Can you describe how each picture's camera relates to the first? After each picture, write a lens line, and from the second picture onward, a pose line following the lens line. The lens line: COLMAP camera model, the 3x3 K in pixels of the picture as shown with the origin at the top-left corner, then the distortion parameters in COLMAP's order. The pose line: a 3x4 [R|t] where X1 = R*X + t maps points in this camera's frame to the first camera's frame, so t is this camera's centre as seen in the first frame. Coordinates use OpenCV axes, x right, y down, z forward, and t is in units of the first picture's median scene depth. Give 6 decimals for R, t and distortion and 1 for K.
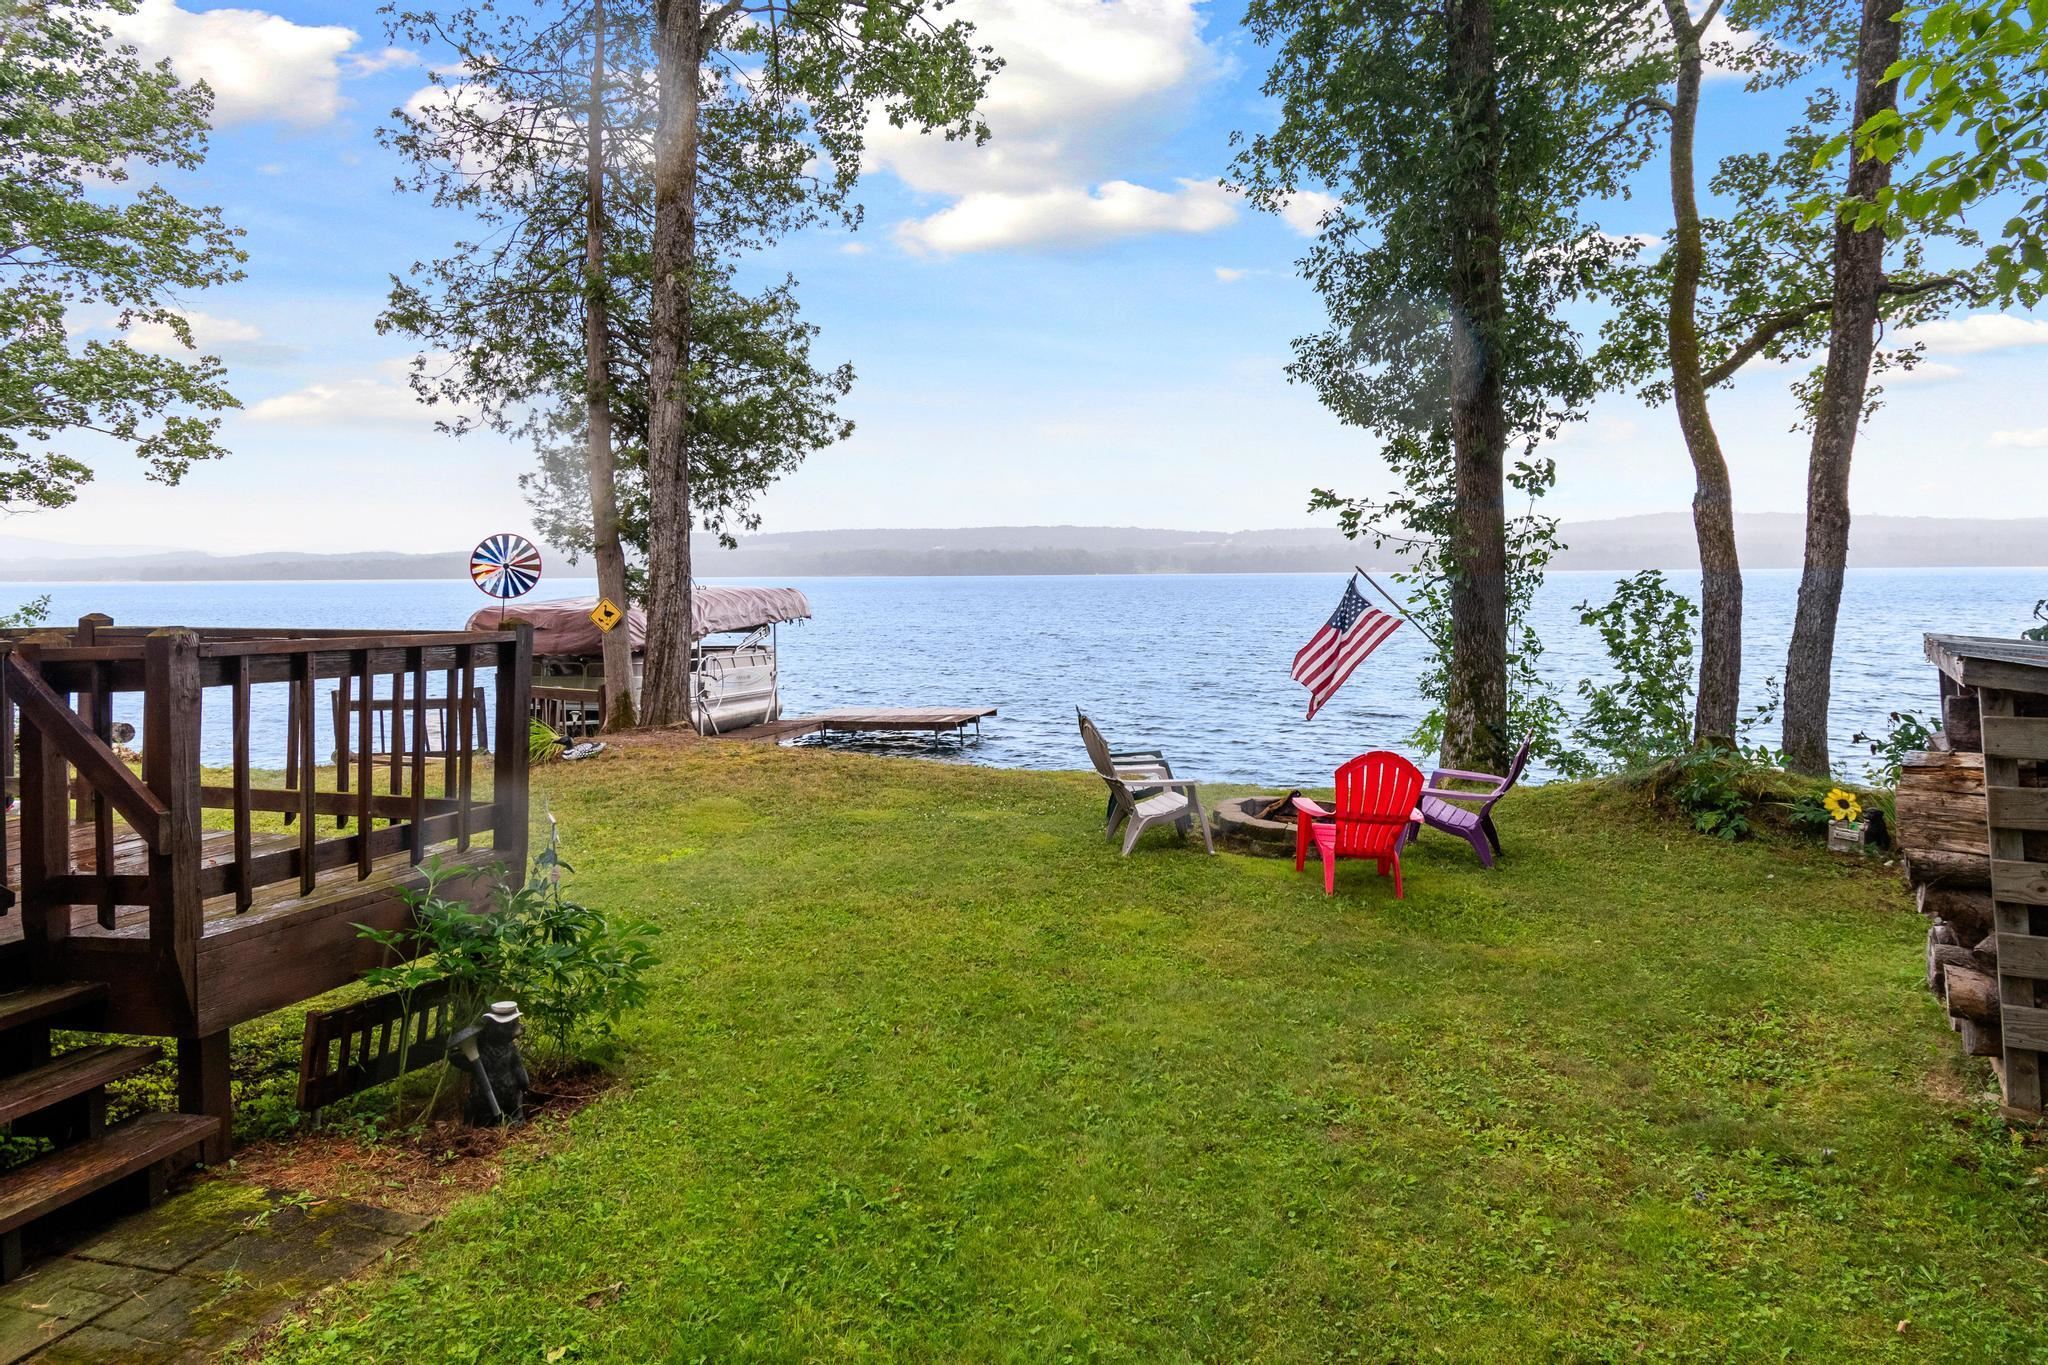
lens RADIAL K [[1262.5, 0, 1024.2], [0, 1262.5, 561.4], [0, 0, 1]] dist [-0.002522, -0.002059]
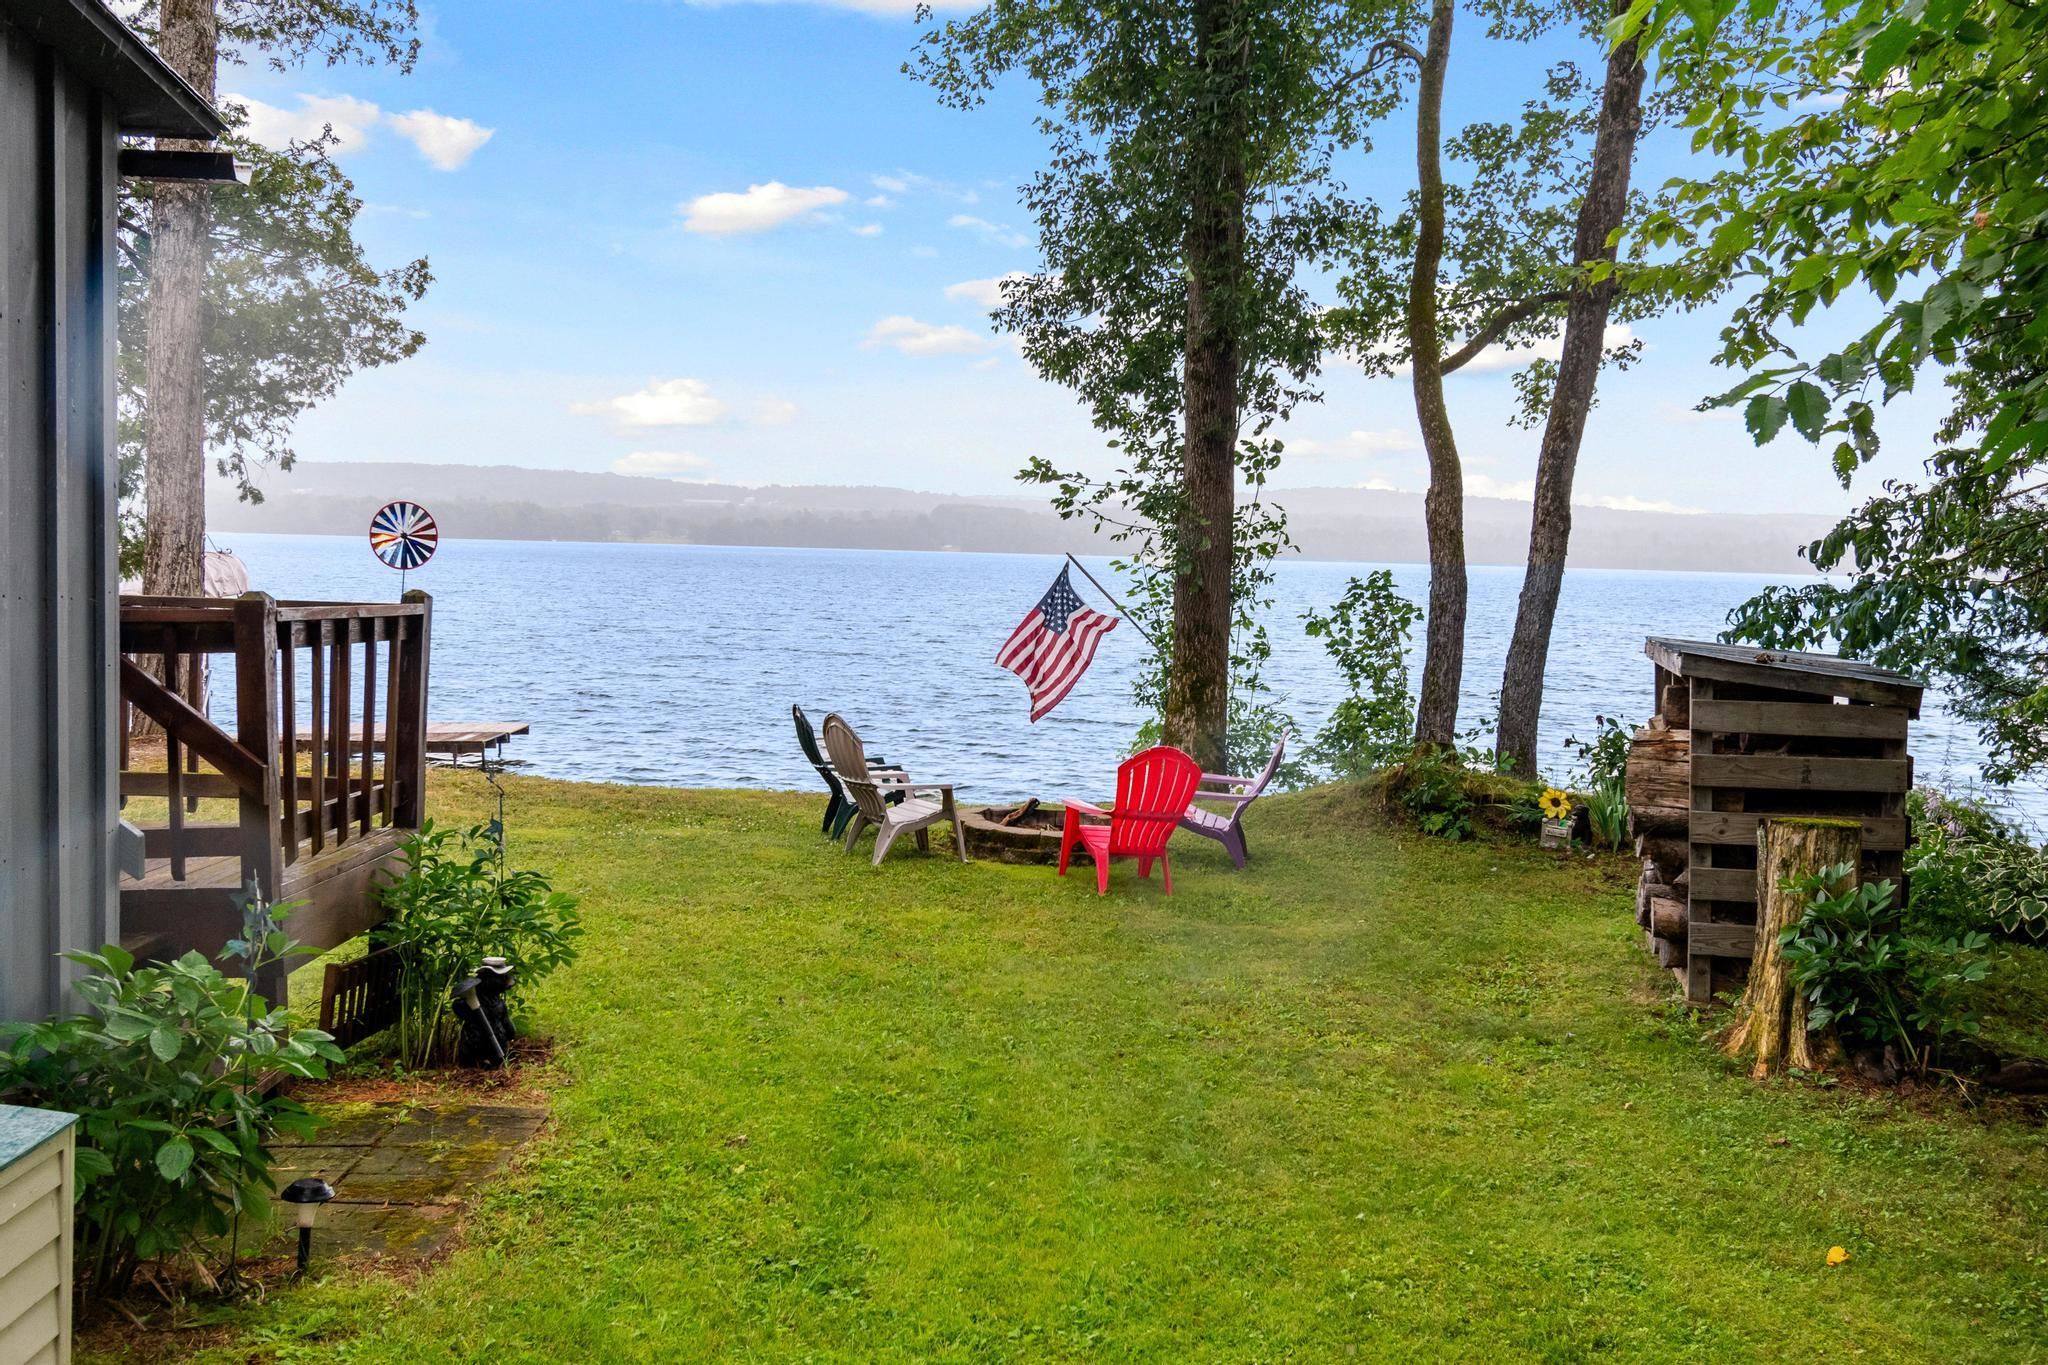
lens RADIAL K [[1792.8, 0, 1024.0], [0, 1792.8, 682.5], [0, 0, 1]] dist [-0.006377, 0.004291]
pose [[0.951789, 0.011566, 0.306537, -0.200870], [-0.037643, 0.996140, 0.079293, -0.005797], [-0.304436, -0.087009, 0.948550, -0.234720]]
